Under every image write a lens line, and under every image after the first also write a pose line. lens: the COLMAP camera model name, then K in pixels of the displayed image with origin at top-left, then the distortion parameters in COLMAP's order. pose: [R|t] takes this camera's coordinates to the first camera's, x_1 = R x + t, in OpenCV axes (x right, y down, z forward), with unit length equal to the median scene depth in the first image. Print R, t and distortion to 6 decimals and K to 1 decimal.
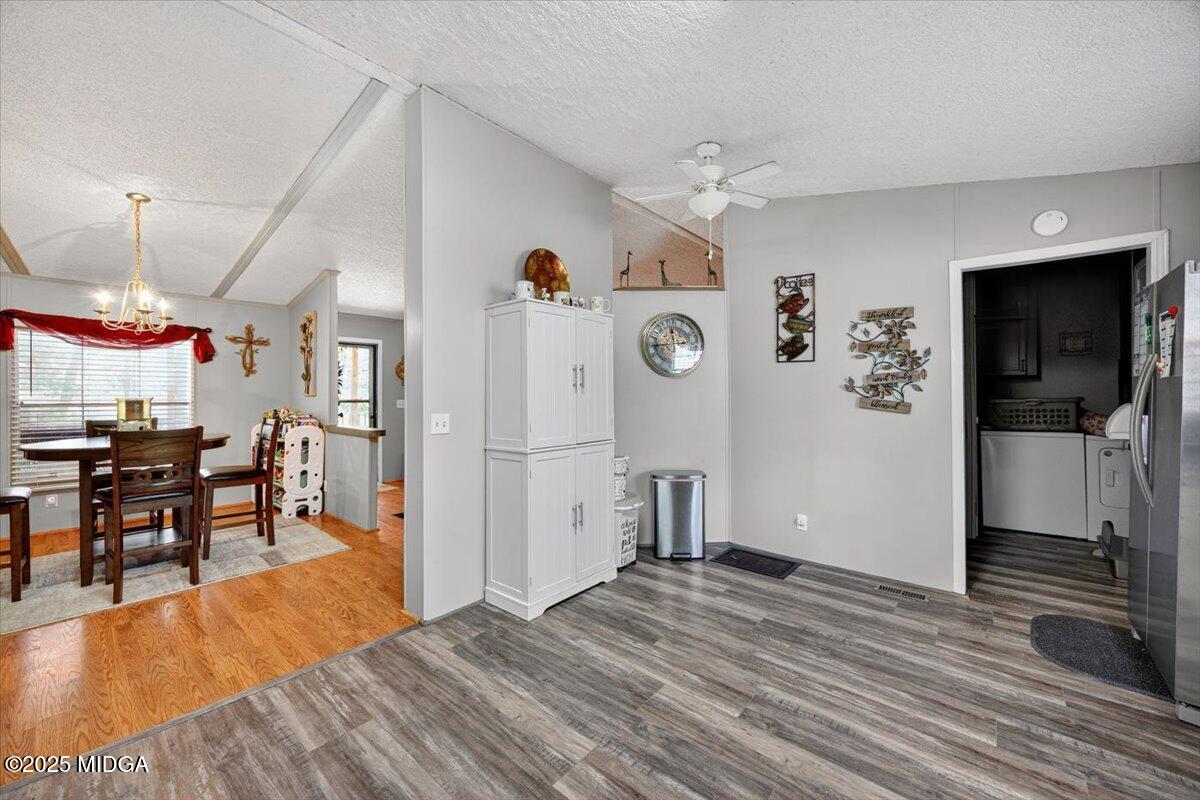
lens RADIAL K [[457.2, 0, 596.0], [0, 457.2, 390.7], [0, 0, 1]] dist [-0.001199, -0.000215]
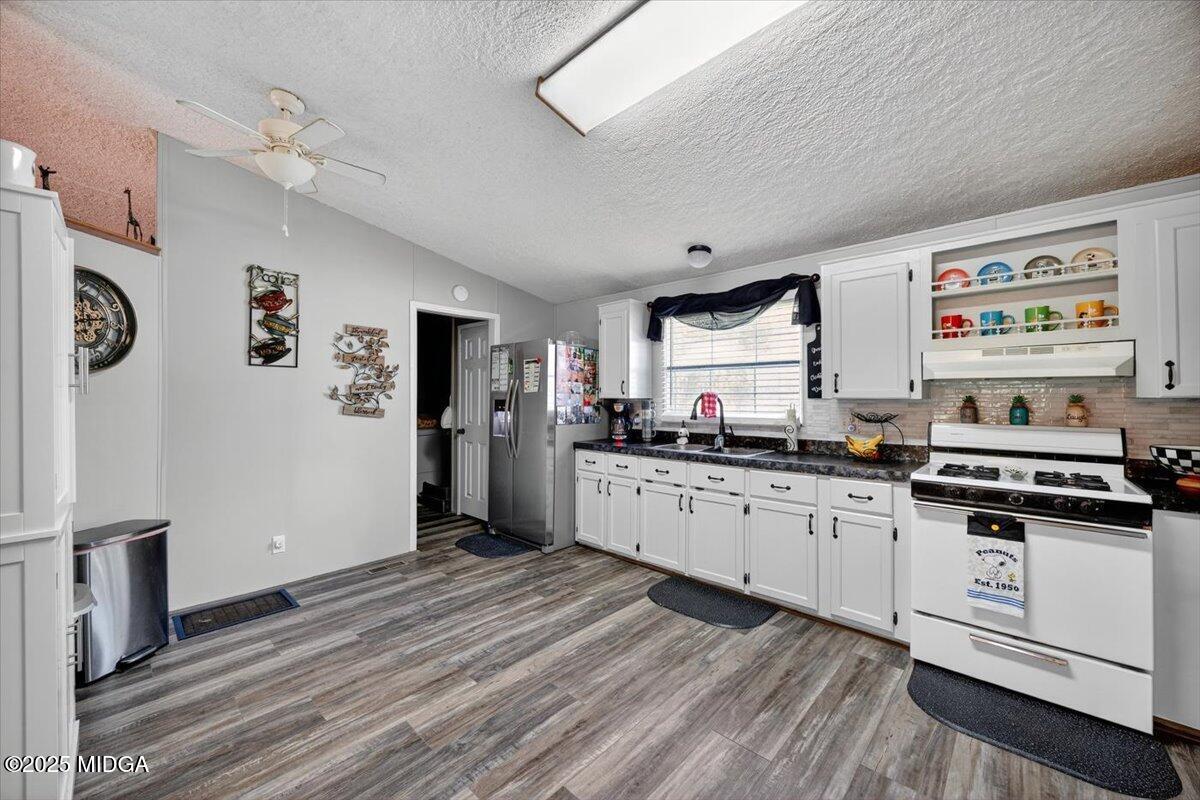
lens RADIAL K [[457.2, 0, 596.0], [0, 457.2, 390.7], [0, 0, 1]] dist [-0.001199, -0.000215]
pose [[0.056624, 0.017874, 0.998236, -0.530377], [-0.000191, 0.999840, -0.017892, 0.000644], [-0.998396, 0.000823, 0.056618, 0.404744]]
